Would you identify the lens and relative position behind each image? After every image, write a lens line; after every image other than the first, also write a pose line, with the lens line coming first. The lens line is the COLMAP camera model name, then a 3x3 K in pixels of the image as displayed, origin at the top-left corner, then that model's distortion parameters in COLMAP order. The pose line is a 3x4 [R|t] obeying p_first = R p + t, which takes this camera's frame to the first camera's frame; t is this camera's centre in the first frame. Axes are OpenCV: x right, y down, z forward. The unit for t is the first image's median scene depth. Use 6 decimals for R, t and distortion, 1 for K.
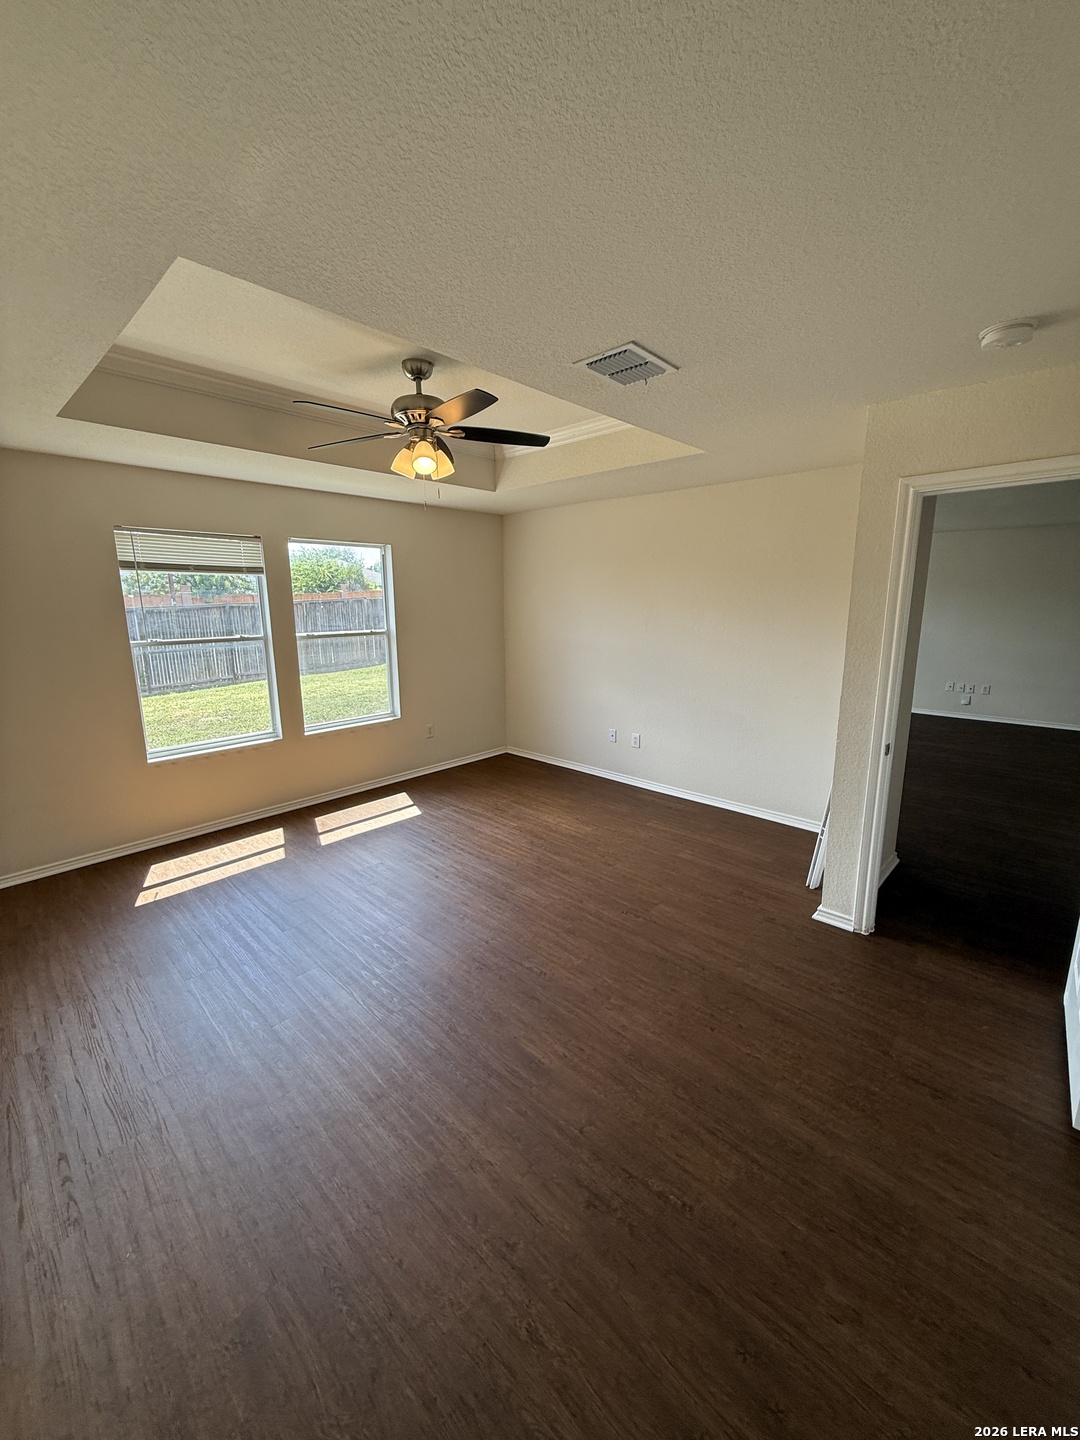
lens RADIAL K [[575.9, 0, 538.0], [0, 575.9, 716.0], [0, 0, 1]] dist [-0.000330, -0.000247]
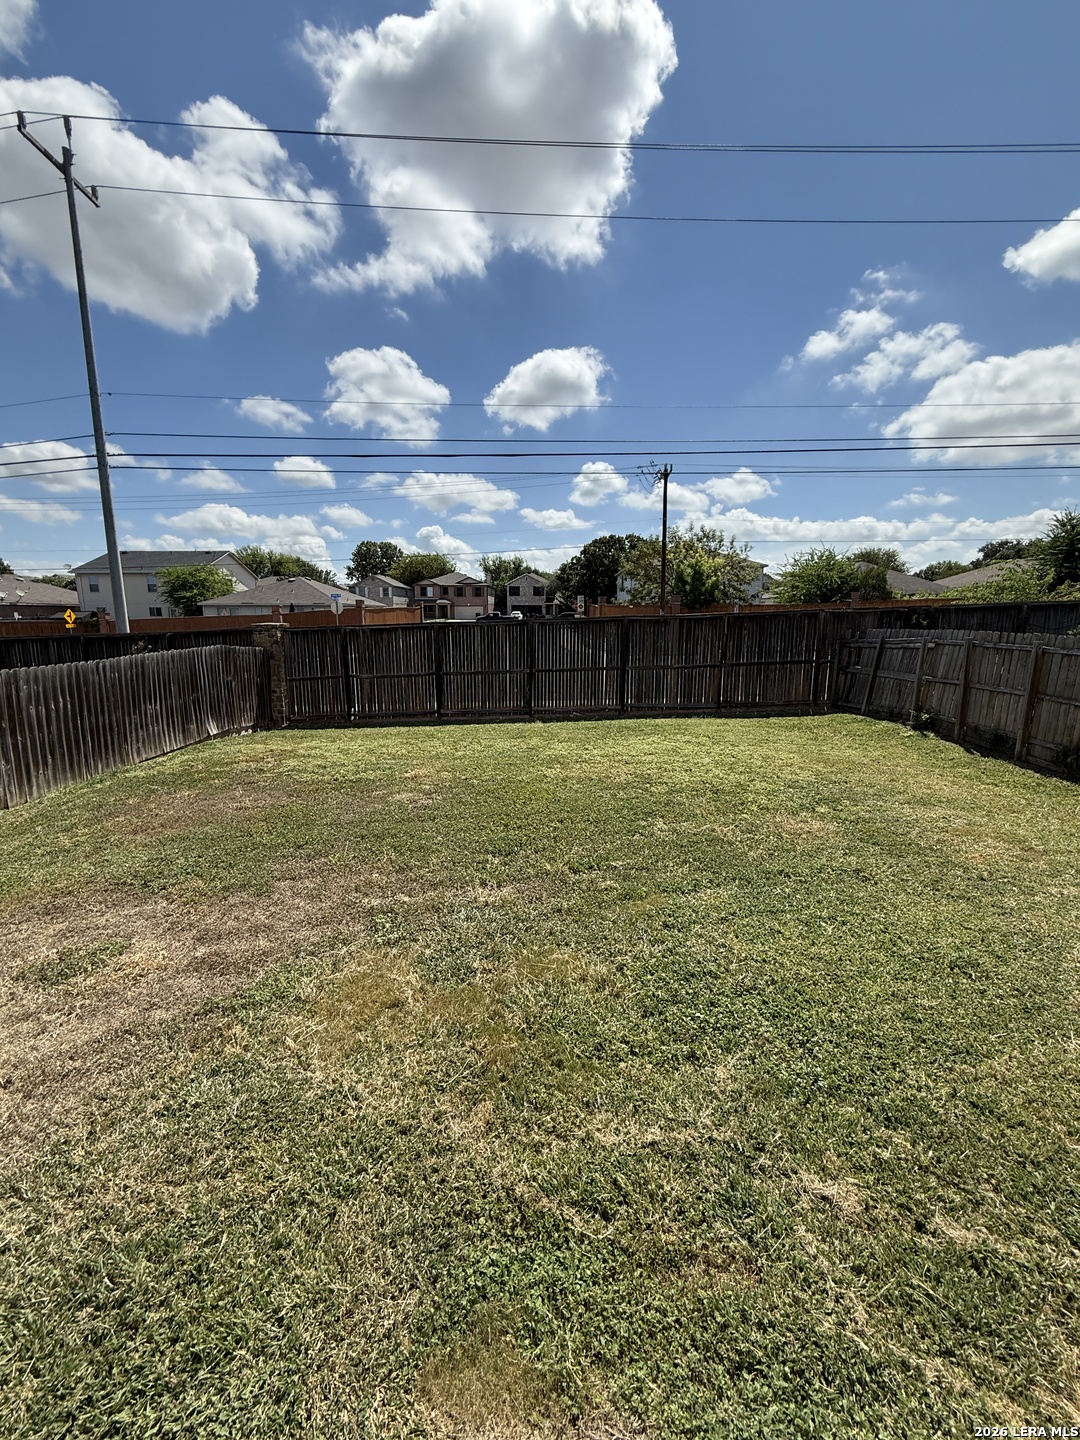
lens RADIAL K [[575.9, 0, 538.0], [0, 575.9, 716.0], [0, 0, 1]] dist [-0.000330, -0.000247]
pose [[0.638642, 0.146937, -0.755345, 0.037917], [-0.160232, 0.985477, 0.056228, -0.328432], [0.752637, 0.085120, 0.652911, 1.554368]]
